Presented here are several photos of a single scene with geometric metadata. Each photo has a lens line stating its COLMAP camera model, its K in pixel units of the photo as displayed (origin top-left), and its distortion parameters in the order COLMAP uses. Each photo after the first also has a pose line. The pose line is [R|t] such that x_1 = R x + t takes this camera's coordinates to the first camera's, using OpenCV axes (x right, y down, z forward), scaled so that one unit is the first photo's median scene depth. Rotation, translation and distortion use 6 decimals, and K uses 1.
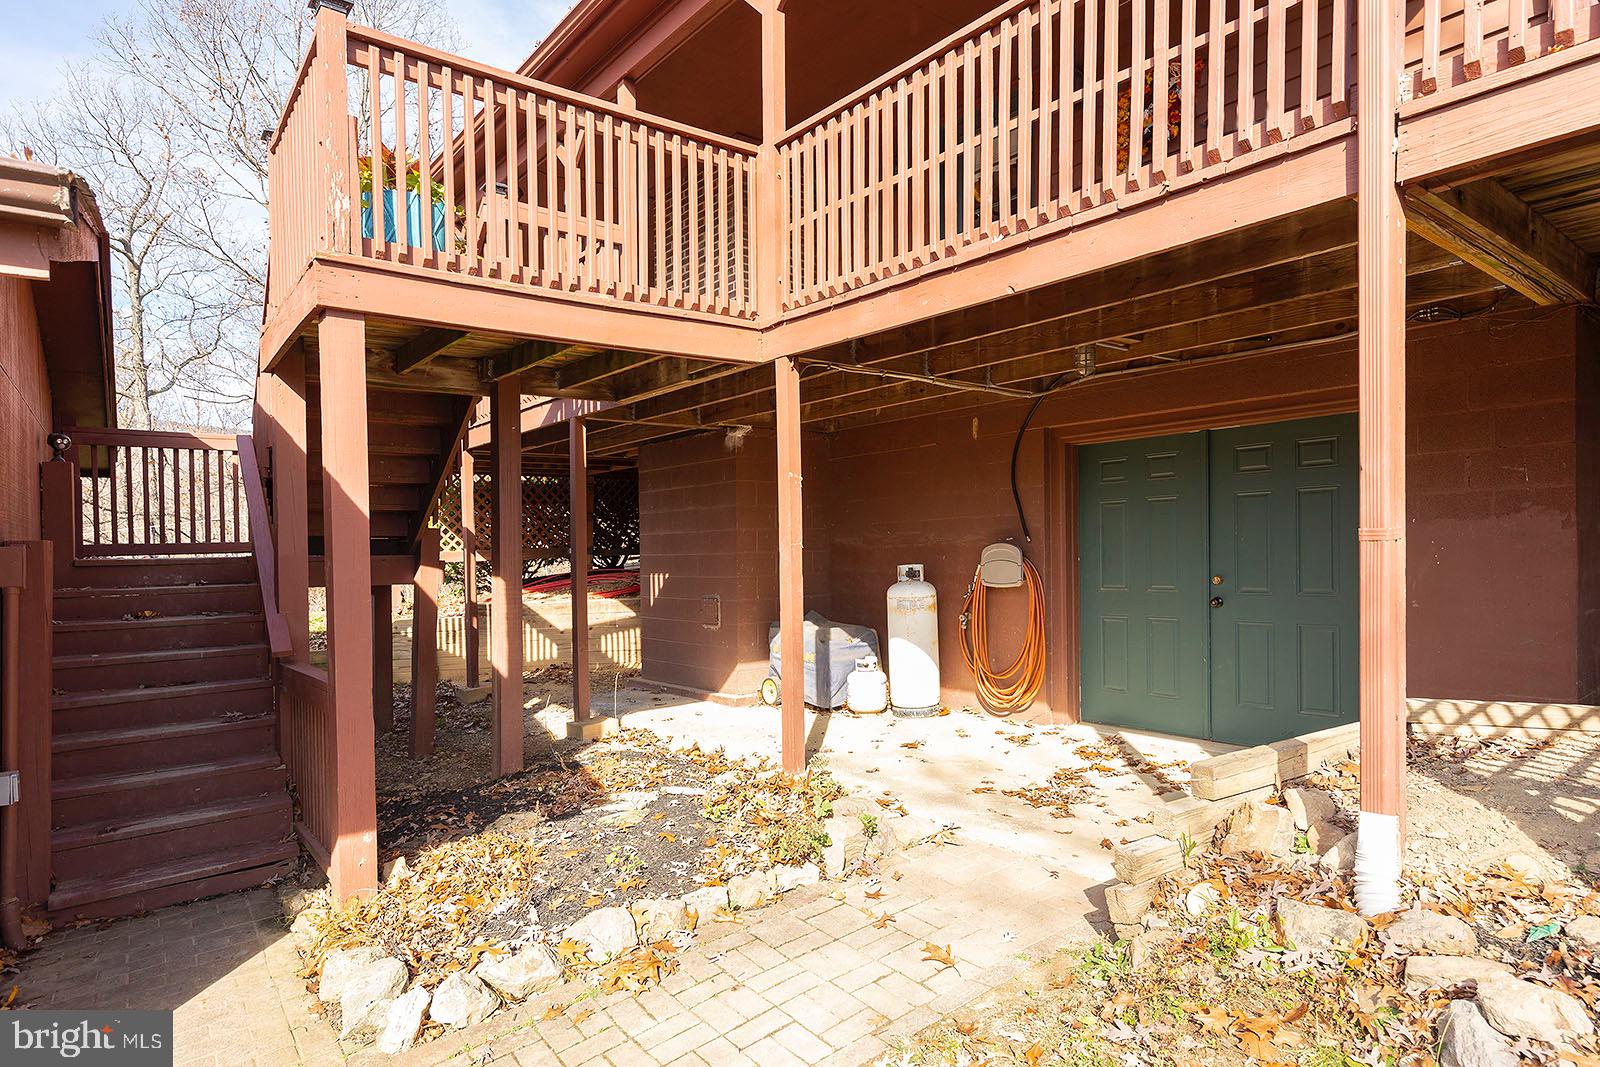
lens RADIAL K [[887.0, 0, 806.1], [0, 887.0, 557.3], [0, 0, 1]] dist [0.000034, -0.000244]
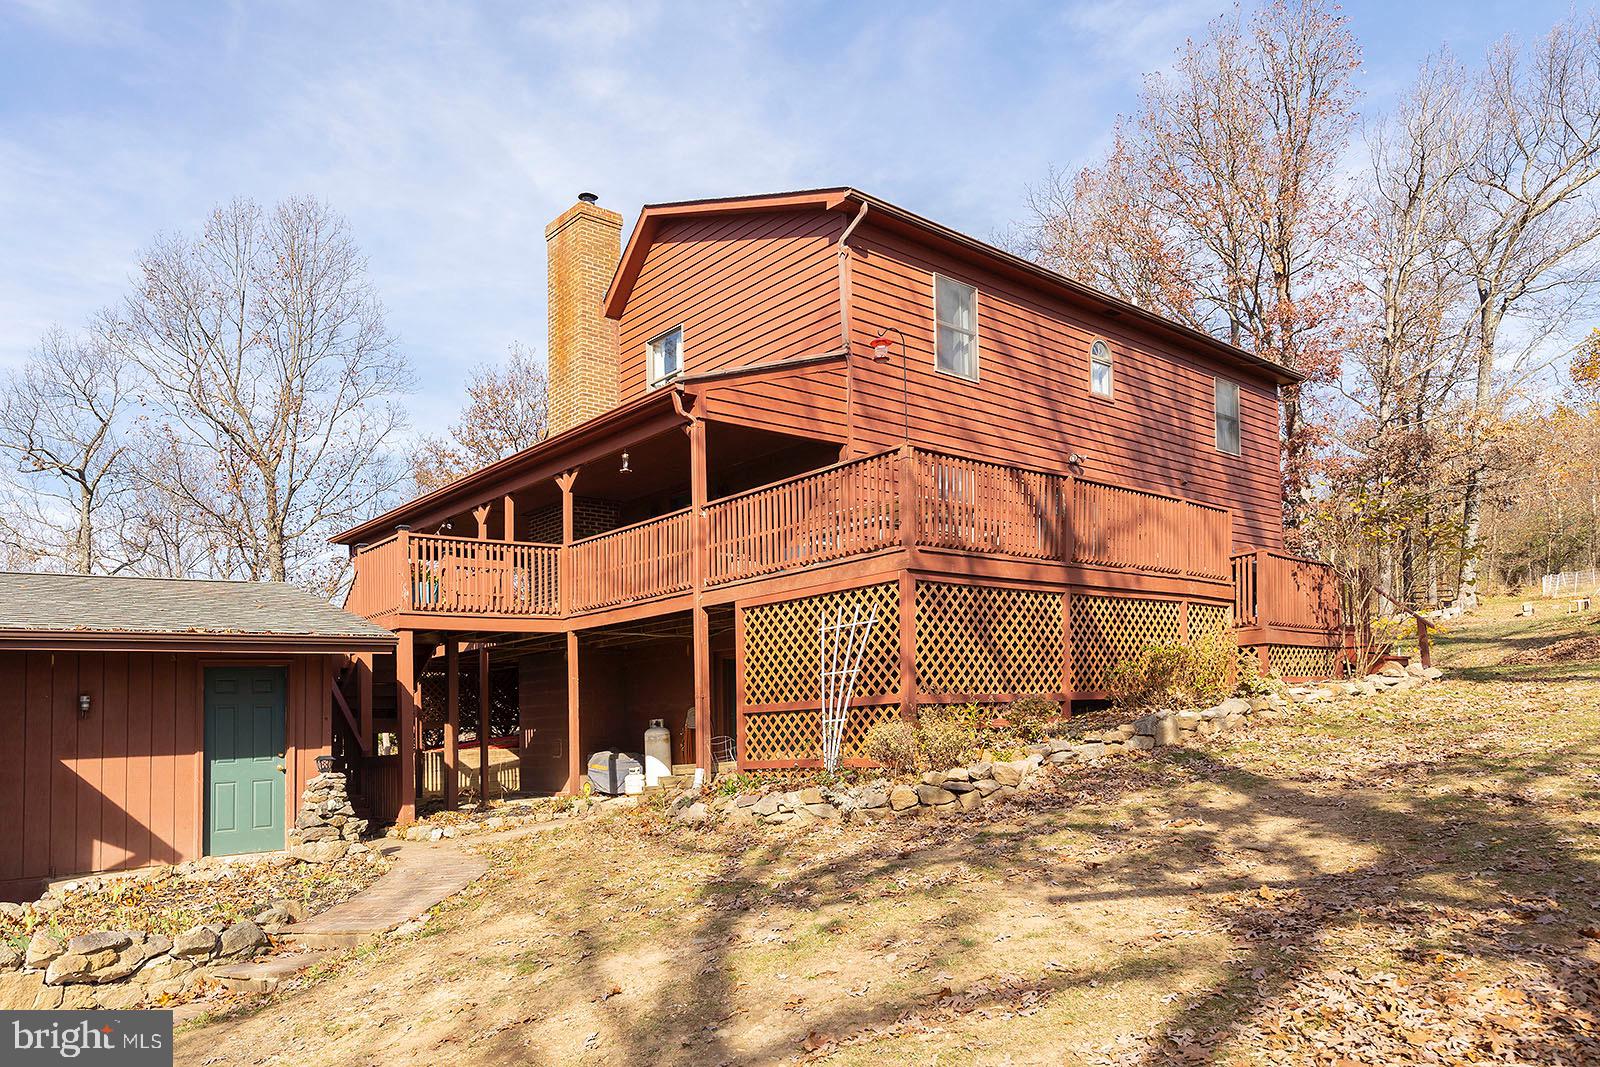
lens RADIAL K [[1088.1, 0, 861.3], [0, 1088.1, 669.2], [0, 0, 1]] dist [0.003649, 0.004123]
pose [[0.995984, -0.014859, 0.088286, 0.393804], [0.021035, 0.997364, -0.069440, 0.082448], [-0.087022, 0.071019, 0.993672, -1.598638]]
